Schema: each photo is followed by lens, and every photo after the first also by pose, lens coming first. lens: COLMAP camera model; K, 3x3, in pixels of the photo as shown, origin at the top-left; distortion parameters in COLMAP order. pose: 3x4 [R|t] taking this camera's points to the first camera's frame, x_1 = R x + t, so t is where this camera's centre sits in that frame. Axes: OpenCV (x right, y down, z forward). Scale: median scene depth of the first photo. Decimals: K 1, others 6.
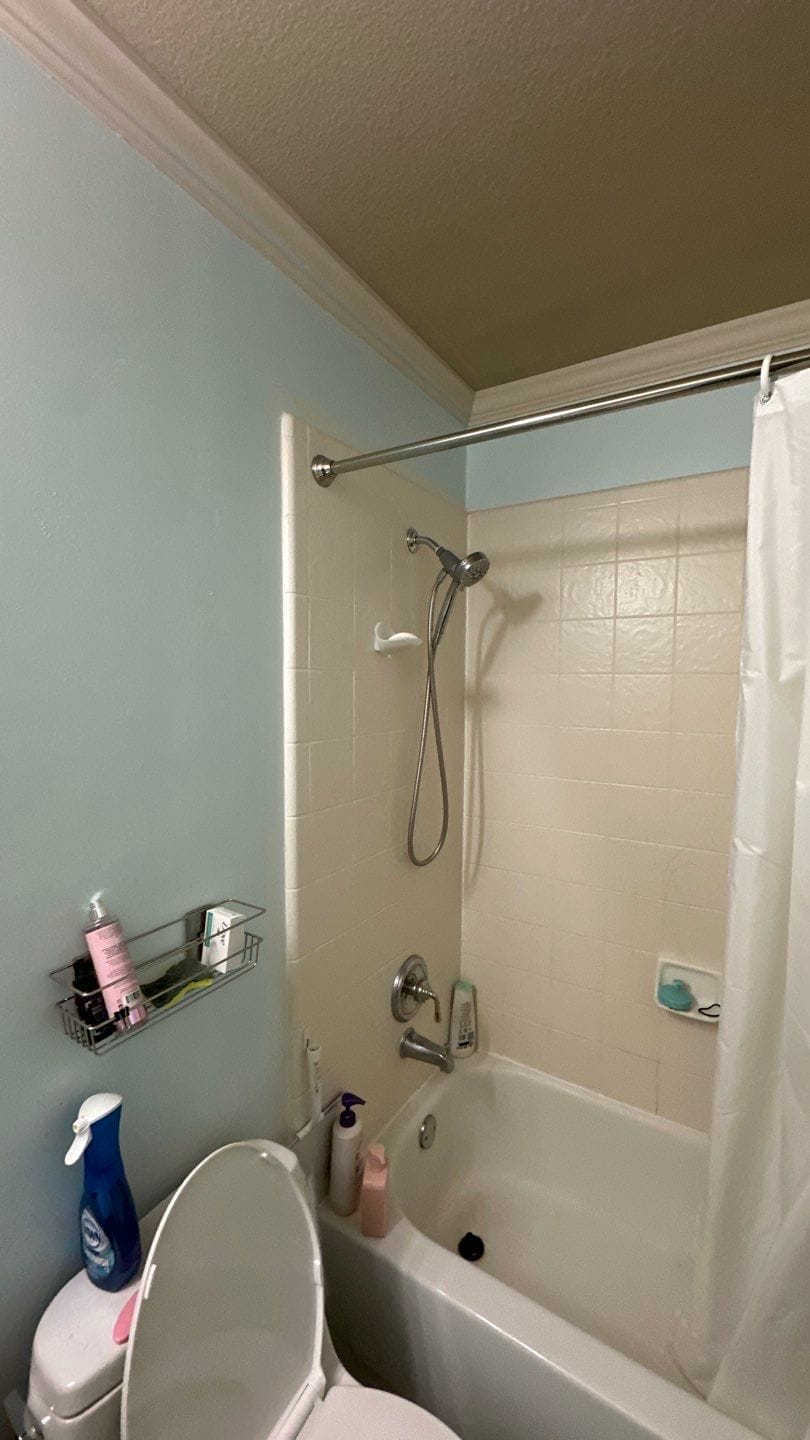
lens RADIAL K [[596.4, 0, 401.7], [0, 596.4, 710.7], [0, 0, 1]] dist [-0.002546, -0.000583]
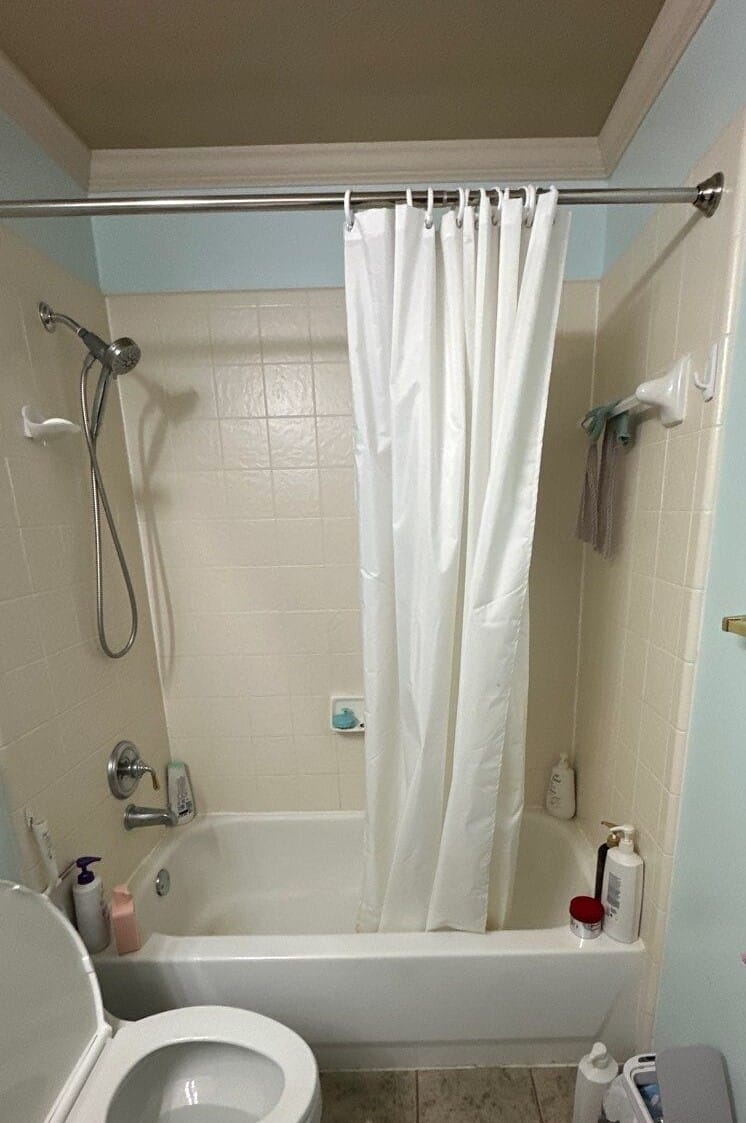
lens RADIAL K [[442.3, 0, 369.0], [0, 442.3, 561.2], [0, 0, 1]] dist [-0.002735, -0.000214]
pose [[0.841022, -0.169046, 0.513912, 0.035440], [0.056951, 0.972314, 0.226631, -0.060474], [-0.537995, -0.161333, 0.827365, 0.132070]]
